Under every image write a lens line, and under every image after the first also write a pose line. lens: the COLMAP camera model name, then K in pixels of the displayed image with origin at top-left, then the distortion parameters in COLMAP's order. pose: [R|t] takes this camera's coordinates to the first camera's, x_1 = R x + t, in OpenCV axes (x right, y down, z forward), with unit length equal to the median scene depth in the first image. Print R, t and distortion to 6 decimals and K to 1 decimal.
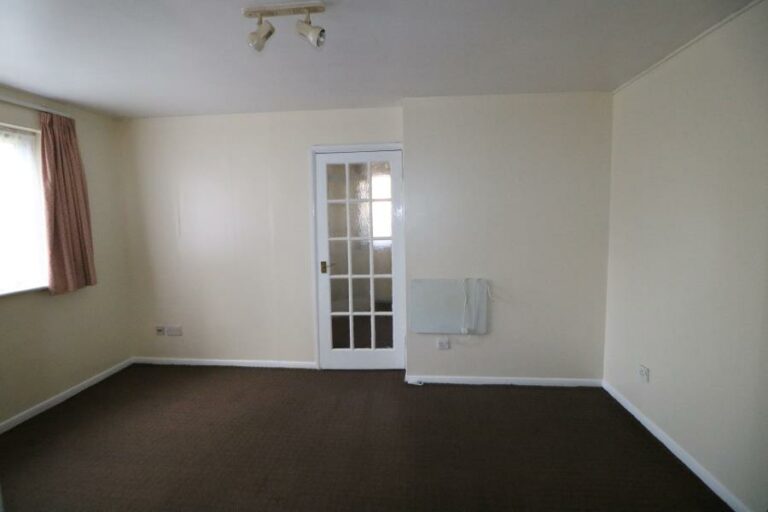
lens RADIAL K [[351.7, 0, 384.0], [0, 351.7, 239.0], [0, 0, 1]] dist [0.000804, -0.011995]
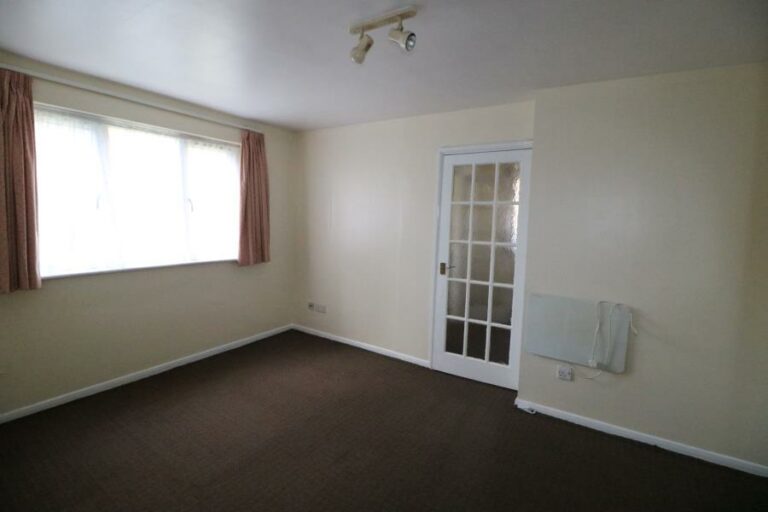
lens RADIAL K [[351.7, 0, 384.0], [0, 351.7, 239.0], [0, 0, 1]] dist [0.000804, -0.011995]
pose [[0.891382, 0.075901, -0.446852, 0.130873], [-0.078659, 0.996824, 0.012409, -0.003189], [0.446374, 0.024088, 0.894522, 0.032646]]
